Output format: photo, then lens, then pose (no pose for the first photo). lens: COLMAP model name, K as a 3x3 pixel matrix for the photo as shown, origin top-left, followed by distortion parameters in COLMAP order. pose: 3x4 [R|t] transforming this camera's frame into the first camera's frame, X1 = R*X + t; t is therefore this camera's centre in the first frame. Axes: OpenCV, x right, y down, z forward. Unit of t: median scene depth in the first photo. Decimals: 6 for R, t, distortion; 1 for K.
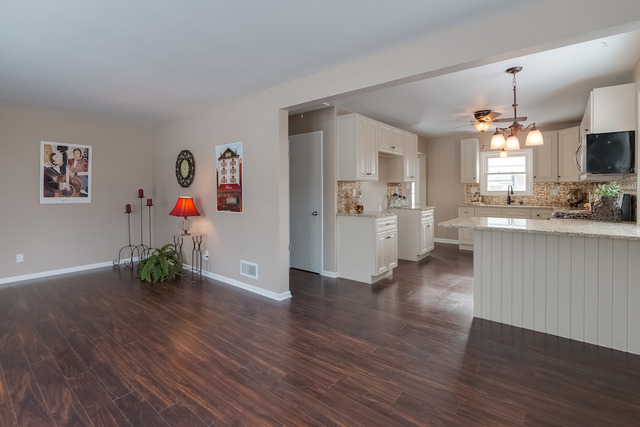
lens RADIAL K [[302.2, 0, 326.4], [0, 302.2, 190.2], [0, 0, 1]] dist [-0.003510, -0.000285]
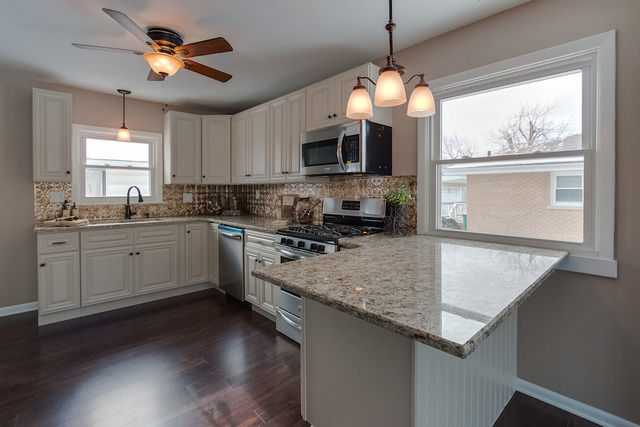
lens RADIAL K [[308.5, 0, 328.1], [0, 308.5, 192.3], [0, 0, 1]] dist [-0.016041, 0.000087]
pose [[0.149995, -0.002982, 0.988682, 0.074928], [0.006190, 0.999979, 0.002077, -0.007291], [-0.988667, 0.005808, 0.150010, 0.695223]]
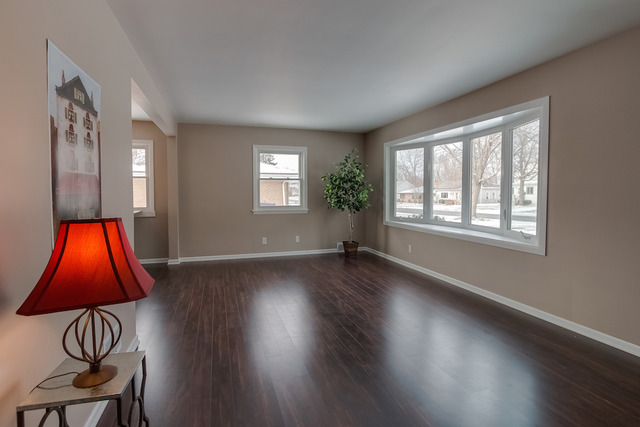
lens RADIAL K [[313.7, 0, 307.3], [0, 313.7, 214.6], [0, 0, 1]] dist [-0.000552, -0.000027]
pose [[-0.817503, -0.039142, 0.574592, -0.701215], [0.005826, 0.997075, 0.076211, -0.000181], [-0.575894, 0.065650, -0.814884, 1.046356]]
